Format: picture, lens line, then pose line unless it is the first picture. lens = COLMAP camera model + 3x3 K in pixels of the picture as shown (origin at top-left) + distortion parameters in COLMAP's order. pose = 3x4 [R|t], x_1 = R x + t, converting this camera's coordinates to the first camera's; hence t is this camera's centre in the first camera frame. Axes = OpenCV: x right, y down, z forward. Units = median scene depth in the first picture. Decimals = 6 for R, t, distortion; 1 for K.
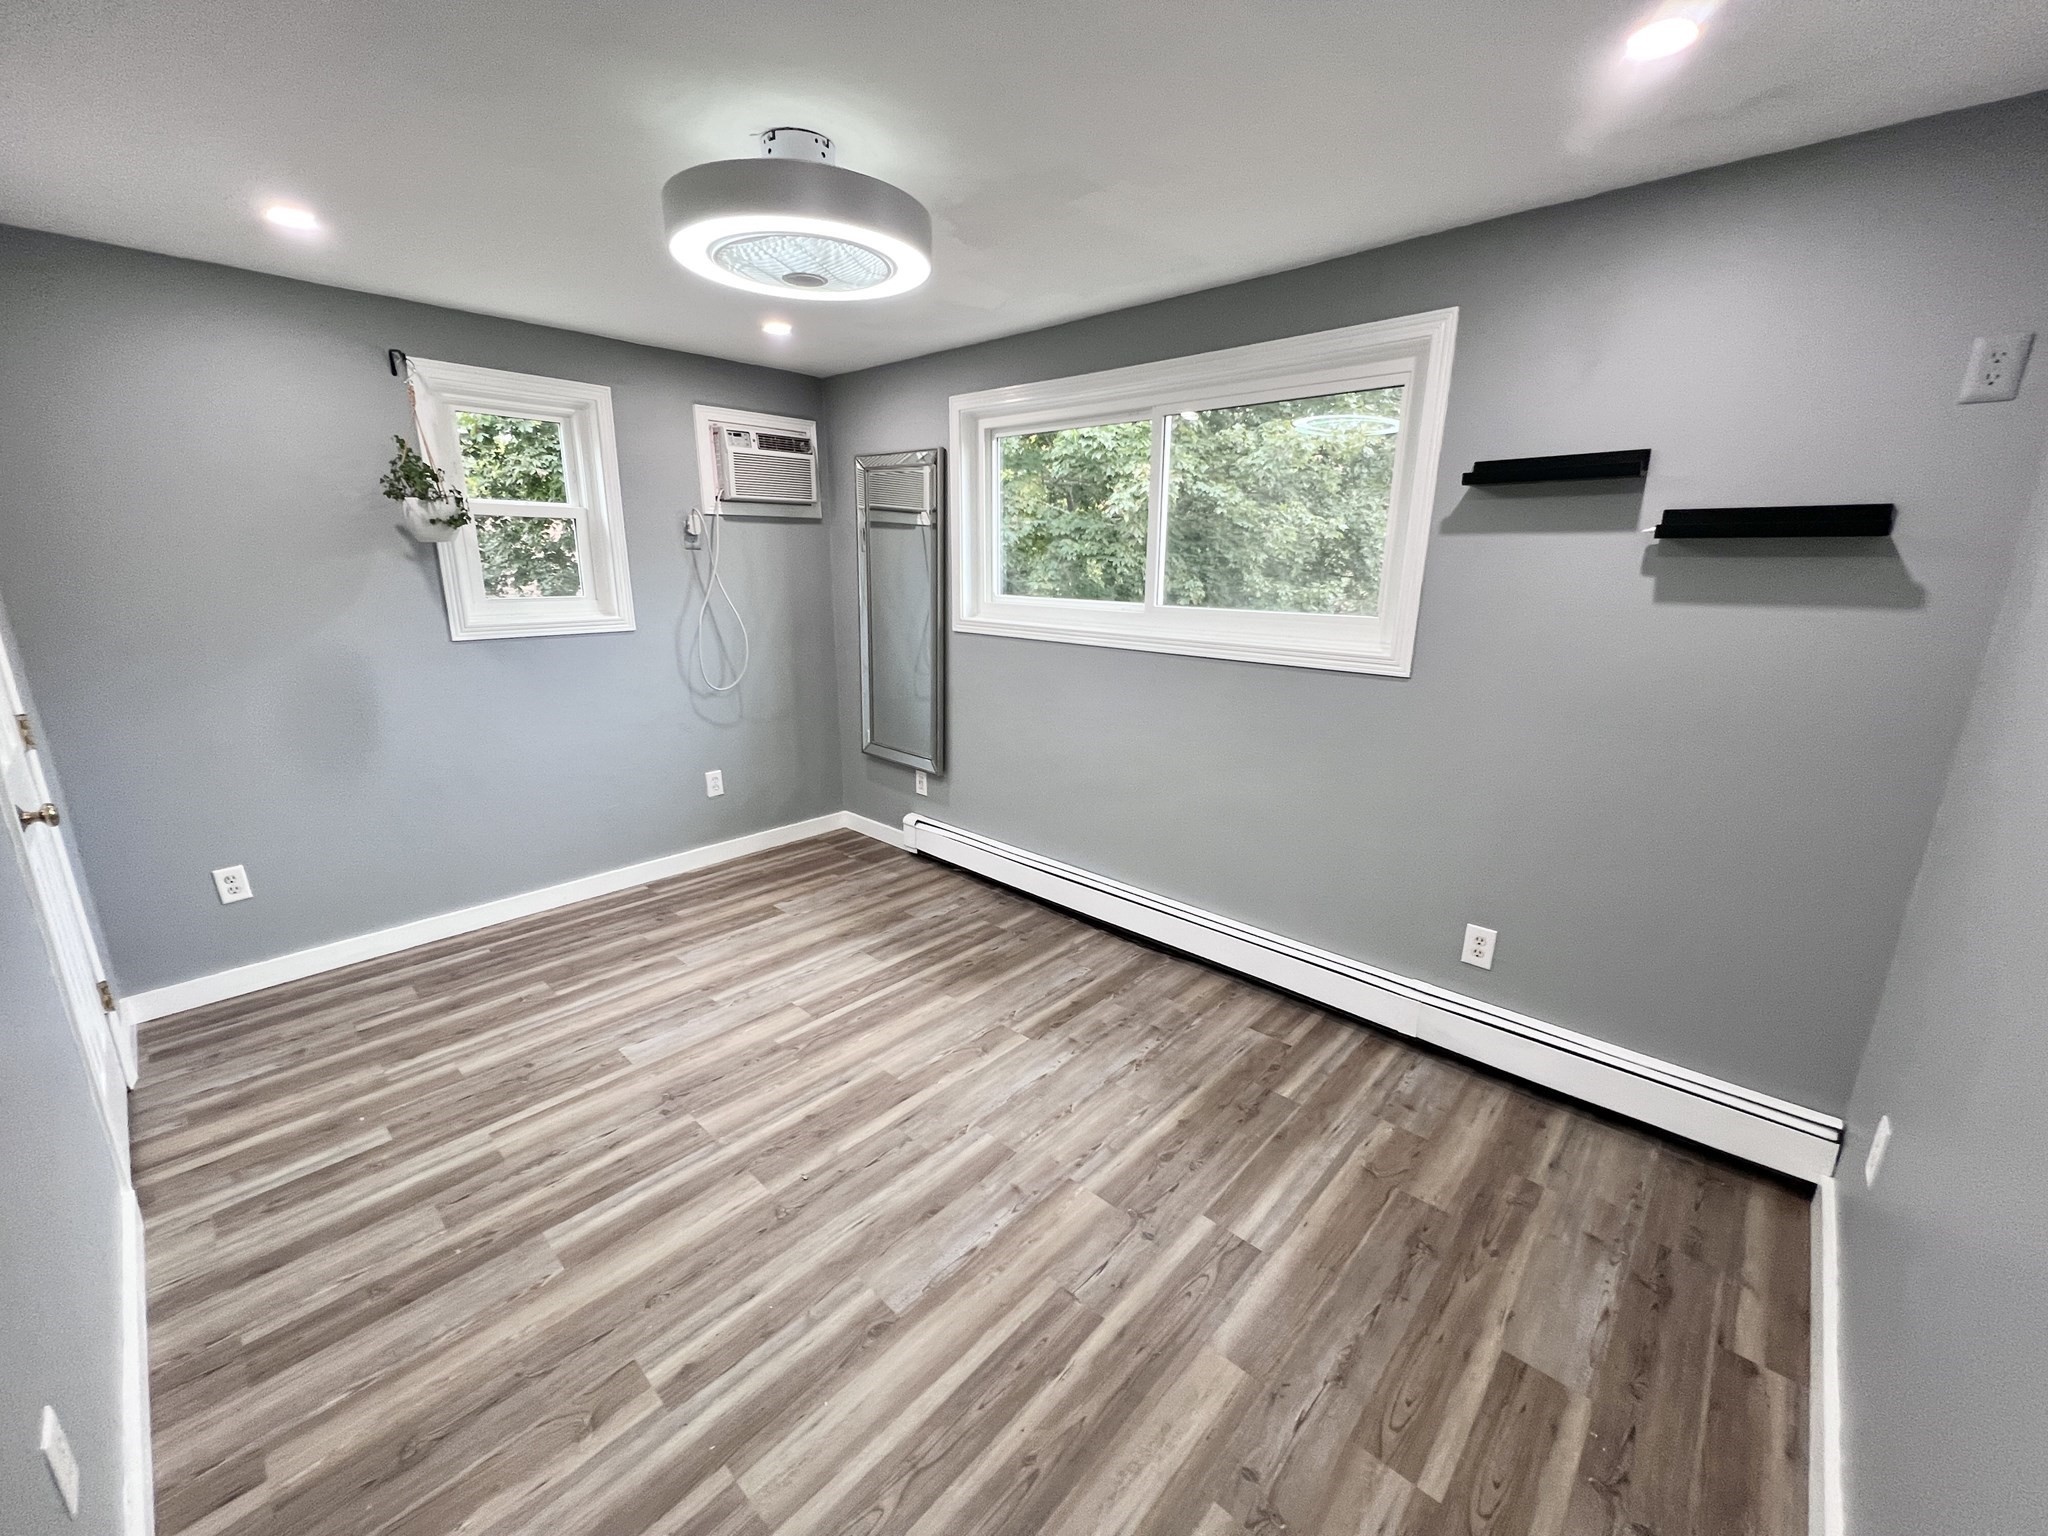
lens RADIAL K [[825.8, 0, 1024.0], [0, 825.8, 768.0], [0, 0, 1]] dist [-0.003215, 0.001077]
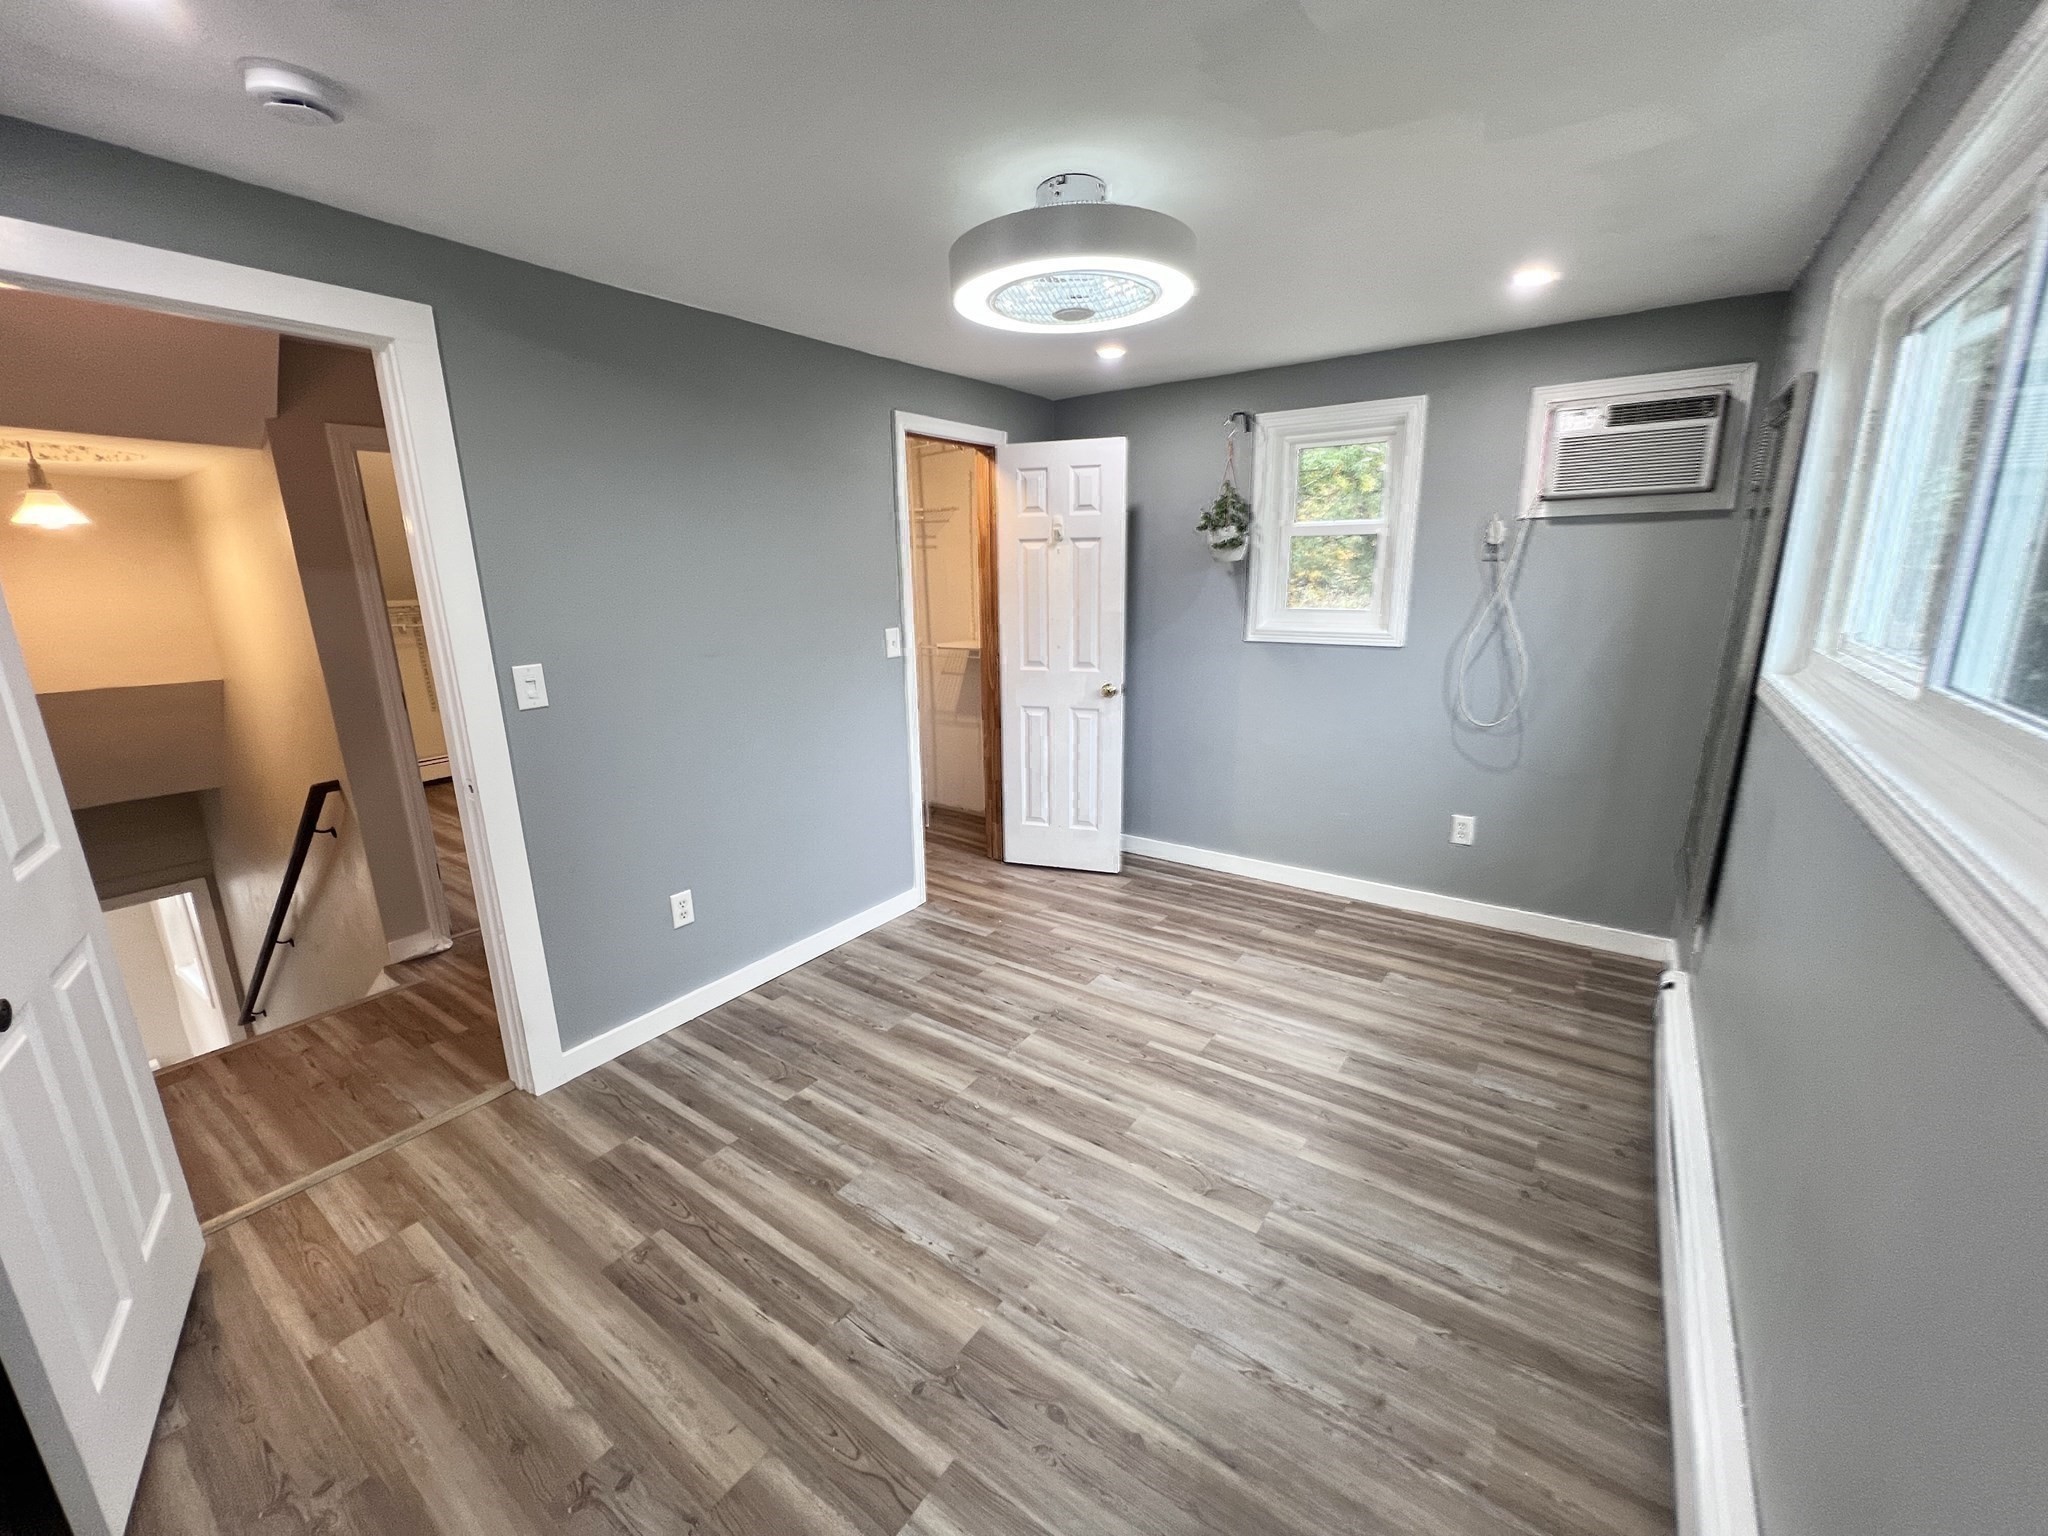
lens RADIAL K [[825.8, 0, 1024.0], [0, 825.8, 768.0], [0, 0, 1]] dist [-0.003215, 0.001077]
pose [[0.122337, 0.224993, -0.966650, 0.614820], [-0.231810, 0.953504, 0.192596, -0.162193], [0.965038, 0.200518, 0.168805, 0.618578]]
